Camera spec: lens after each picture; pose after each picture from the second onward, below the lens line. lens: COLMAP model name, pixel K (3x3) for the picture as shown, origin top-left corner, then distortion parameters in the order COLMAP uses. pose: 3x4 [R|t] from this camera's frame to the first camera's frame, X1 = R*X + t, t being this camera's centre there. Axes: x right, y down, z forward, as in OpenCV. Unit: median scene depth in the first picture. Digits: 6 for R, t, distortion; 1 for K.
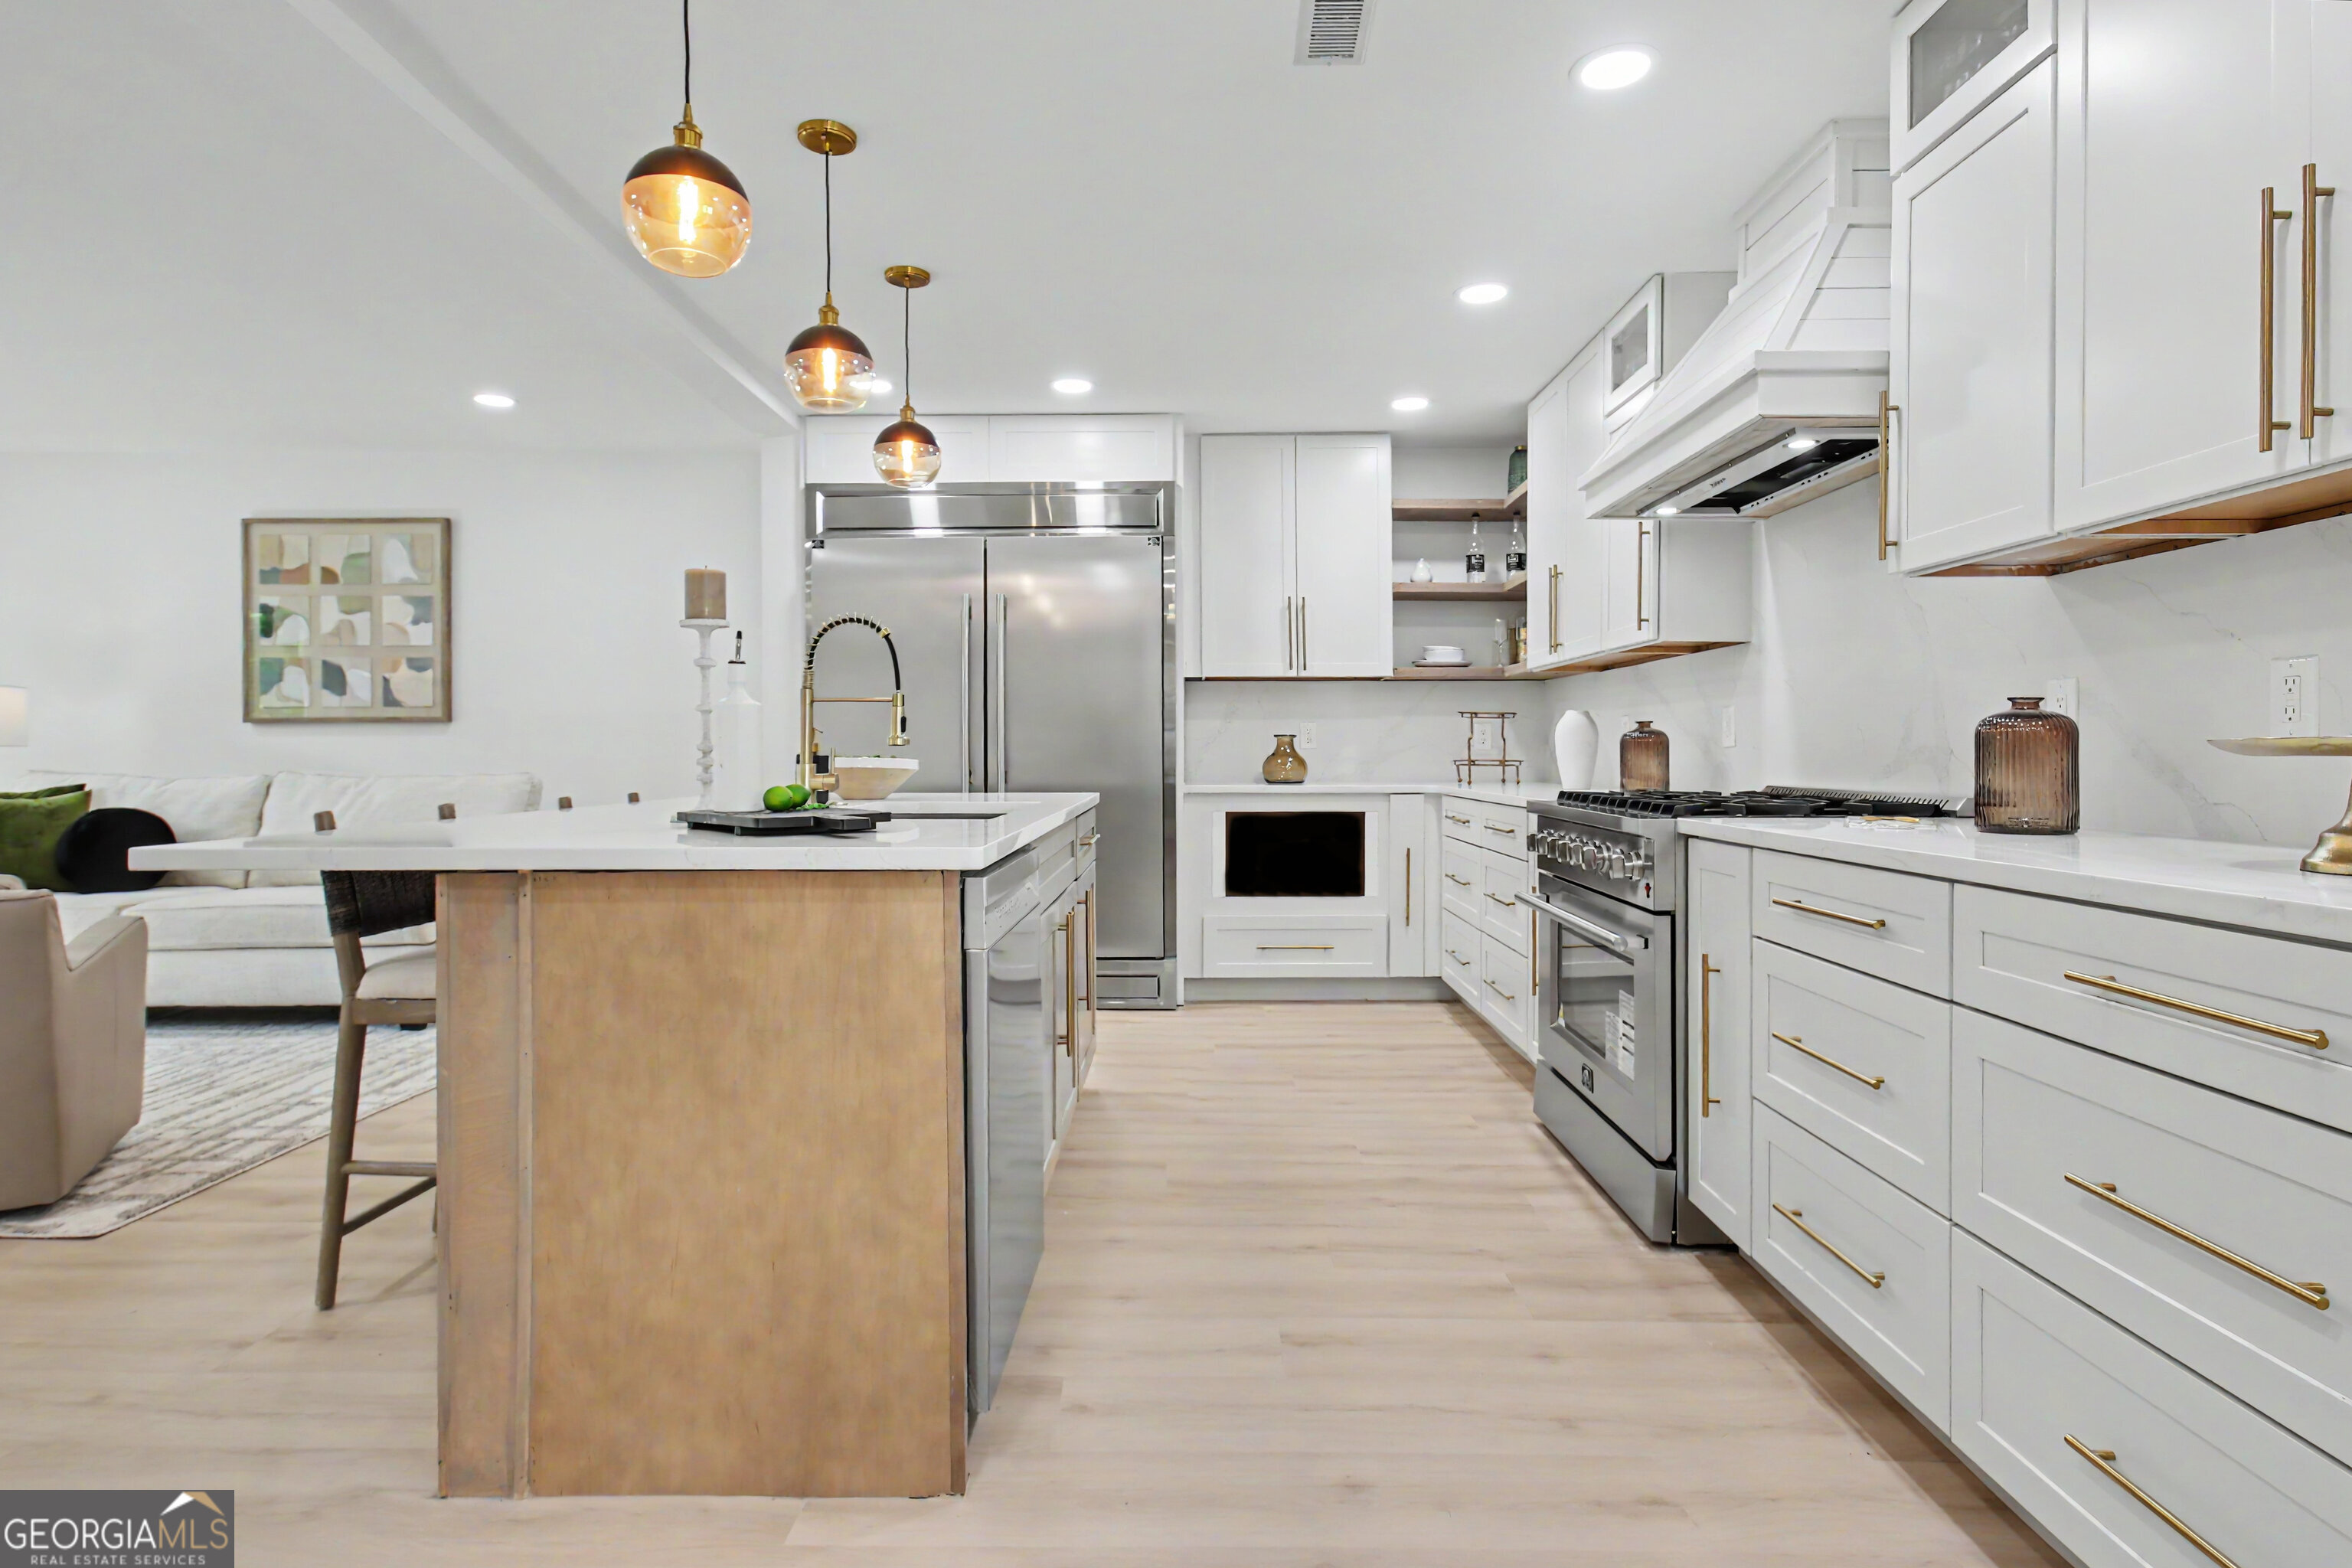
lens RADIAL K [[1262.7, 0, 1158.0], [0, 1262.7, 763.5], [0, 0, 1]] dist [0.007680, 0.001011]
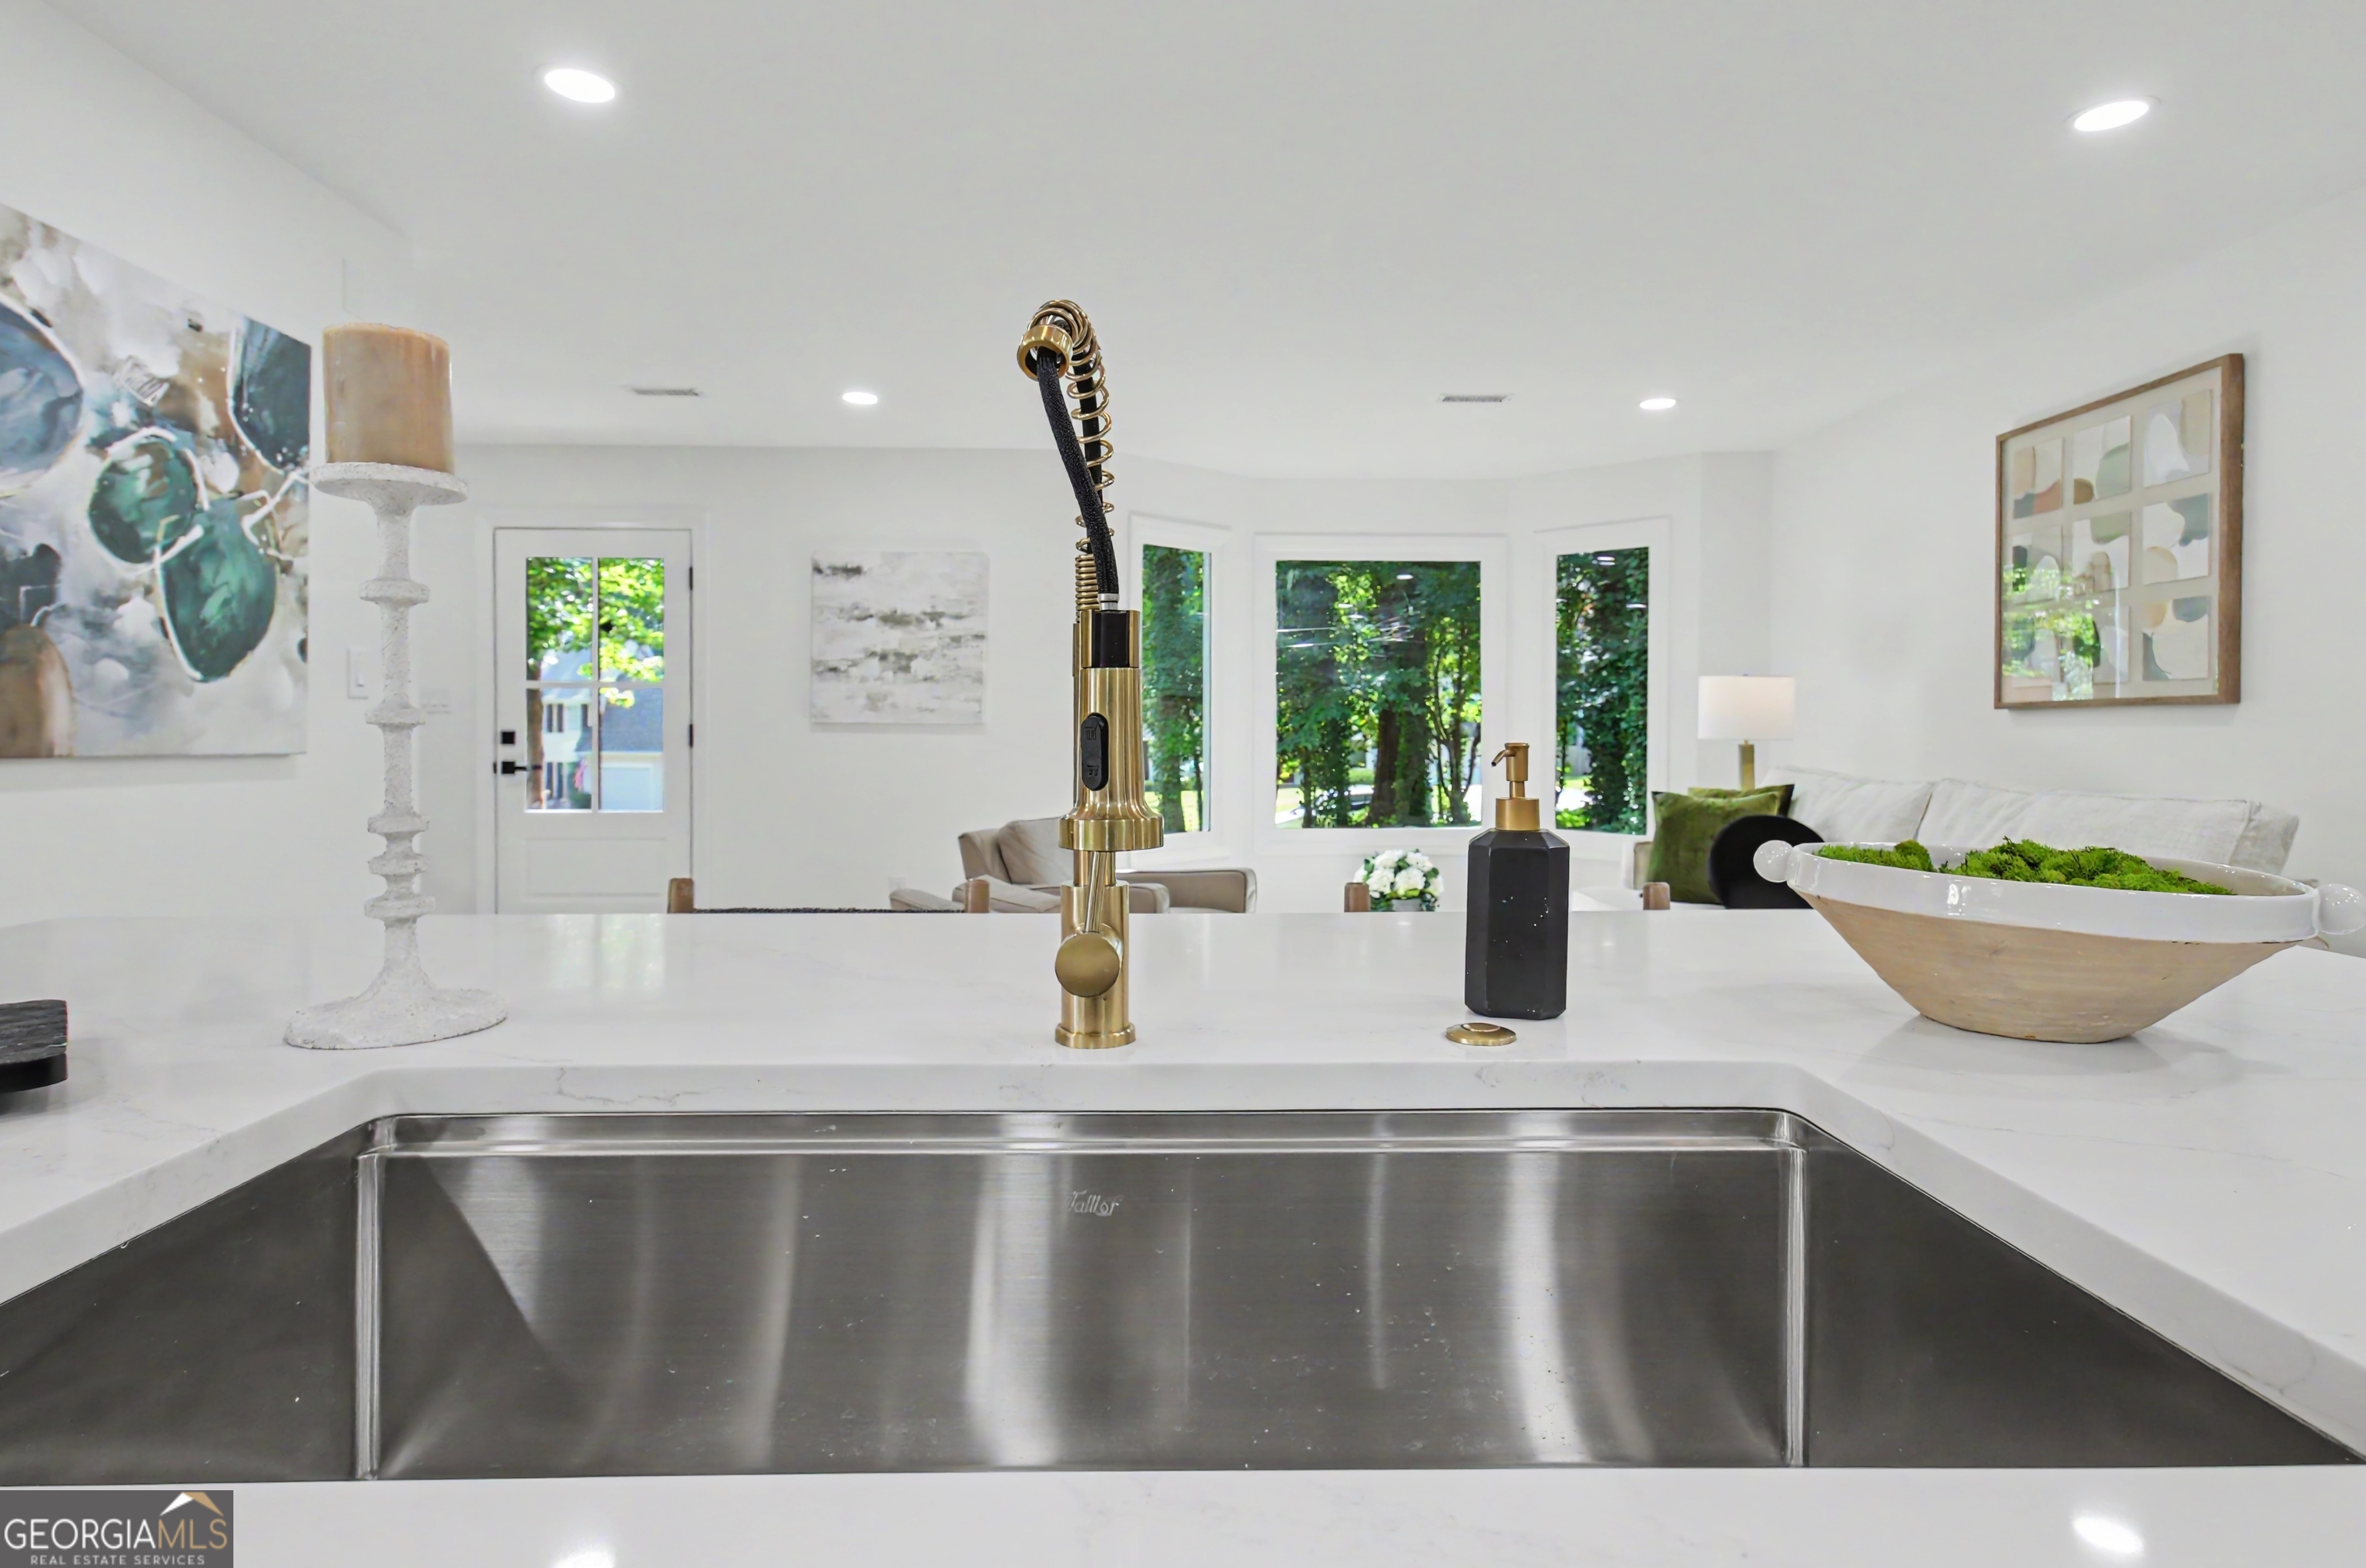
lens RADIAL K [[1270.2, 0, 1187.7], [0, 1270.2, 733.3], [0, 0, 1]] dist [0.007680, 0.001011]
pose [[0.045750, 0.006777, -0.998930, 0.010177], [-0.009339, 0.999936, 0.006357, -0.020983], [0.998909, 0.009038, 0.045810, 0.571418]]
